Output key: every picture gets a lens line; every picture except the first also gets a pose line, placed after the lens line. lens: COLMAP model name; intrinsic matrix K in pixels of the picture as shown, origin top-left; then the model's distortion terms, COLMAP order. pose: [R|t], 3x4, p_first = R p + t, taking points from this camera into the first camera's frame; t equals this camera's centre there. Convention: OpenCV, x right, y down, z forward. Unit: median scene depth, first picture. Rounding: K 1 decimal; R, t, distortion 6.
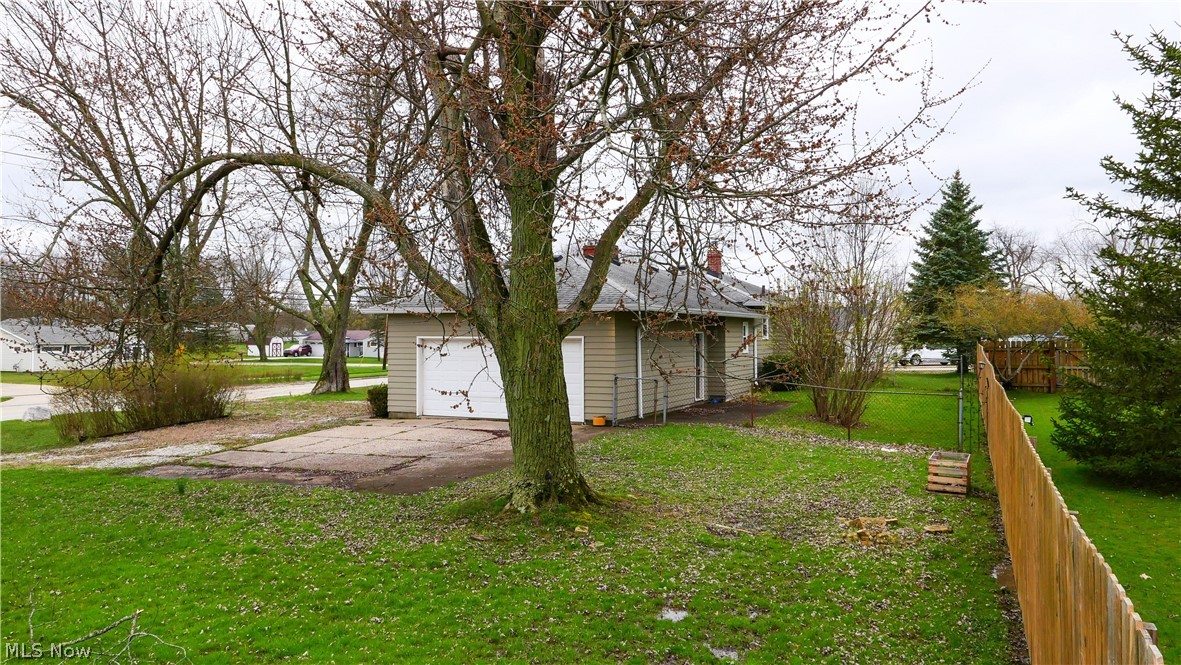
lens RADIAL K [[905.8, 0, 591.8], [0, 905.8, 326.3], [0, 0, 1]] dist [-0.010299, 0.002075]
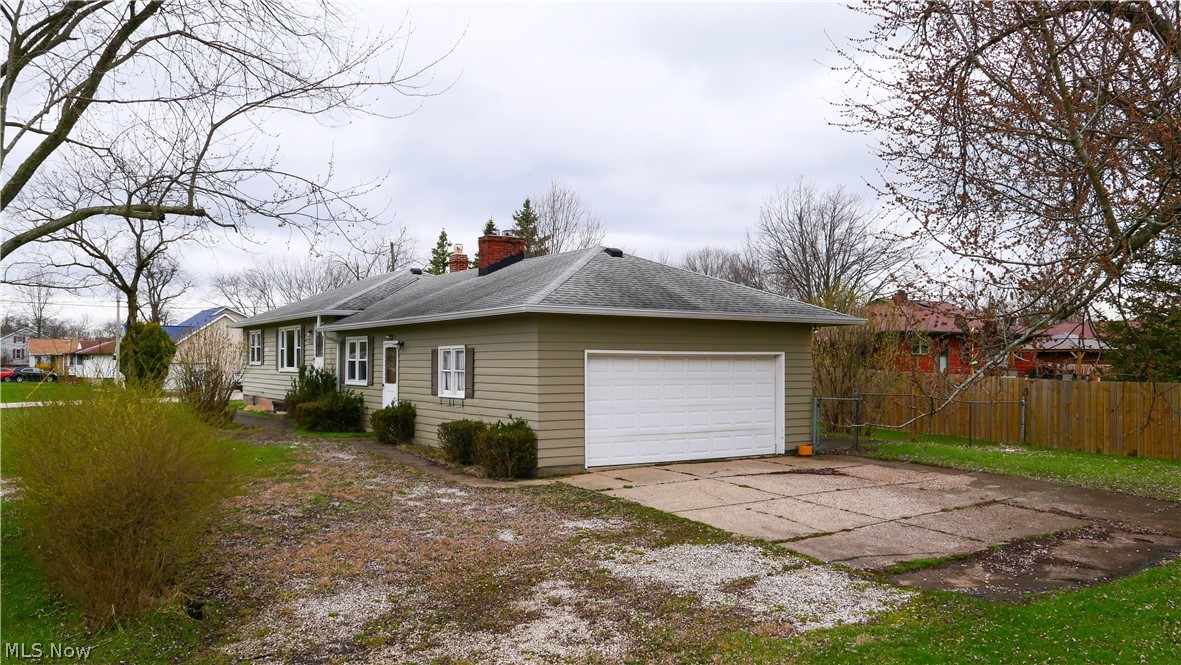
lens RADIAL K [[905.8, 0, 591.8], [0, 905.8, 326.3], [0, 0, 1]] dist [-0.010299, 0.002075]
pose [[0.561647, 0.033348, 0.826705, -0.742574], [-0.012924, 0.999419, -0.031534, 0.015019], [-0.827276, 0.007027, 0.561751, 0.619349]]
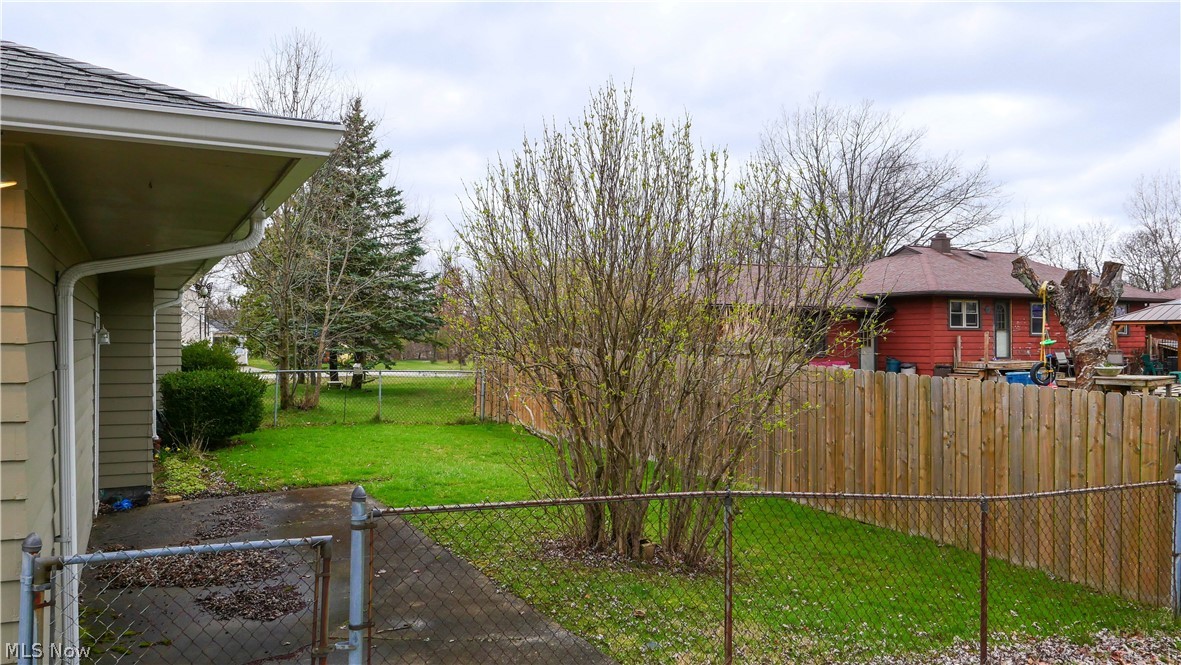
lens RADIAL K [[905.8, 0, 591.8], [0, 905.8, 326.3], [0, 0, 1]] dist [-0.010299, 0.002075]
pose [[0.625158, 0.009721, 0.780438, -0.032657], [-0.009925, 0.999941, -0.004505, 0.013175], [-0.780435, -0.004930, 0.625217, 0.745935]]
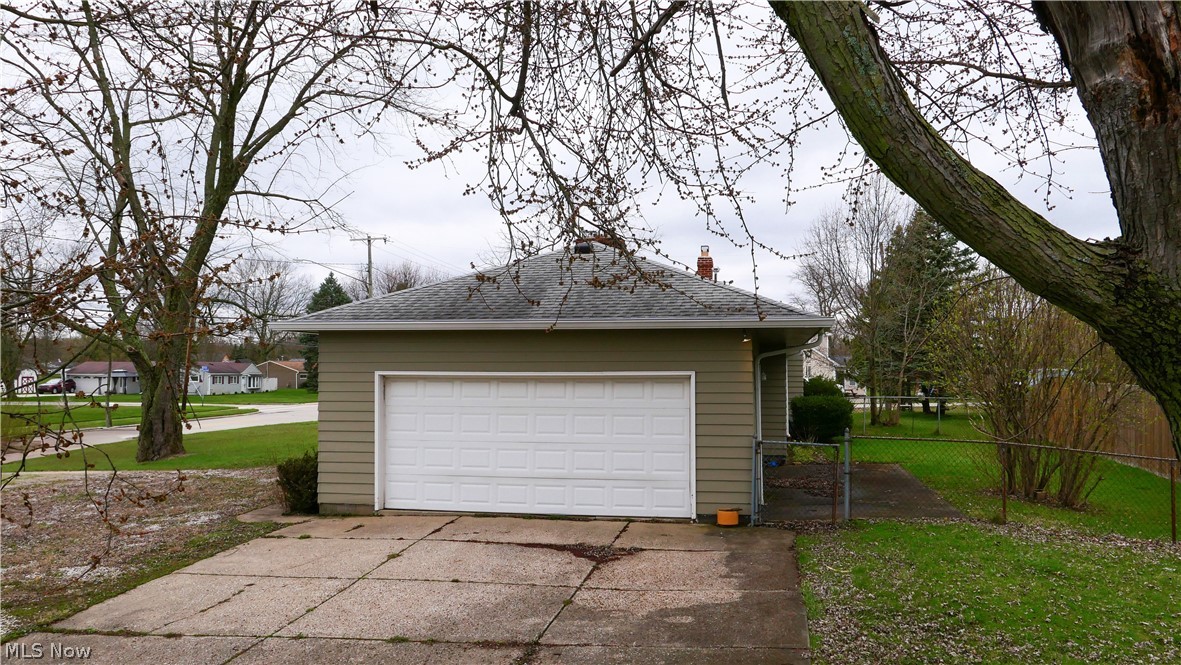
lens RADIAL K [[905.8, 0, 591.8], [0, 905.8, 326.3], [0, 0, 1]] dist [-0.010299, 0.002075]
pose [[0.973313, 0.010250, 0.229251, -0.191695], [-0.002127, 0.999362, -0.035655, 0.002867], [-0.229471, 0.034216, 0.972714, 0.408551]]
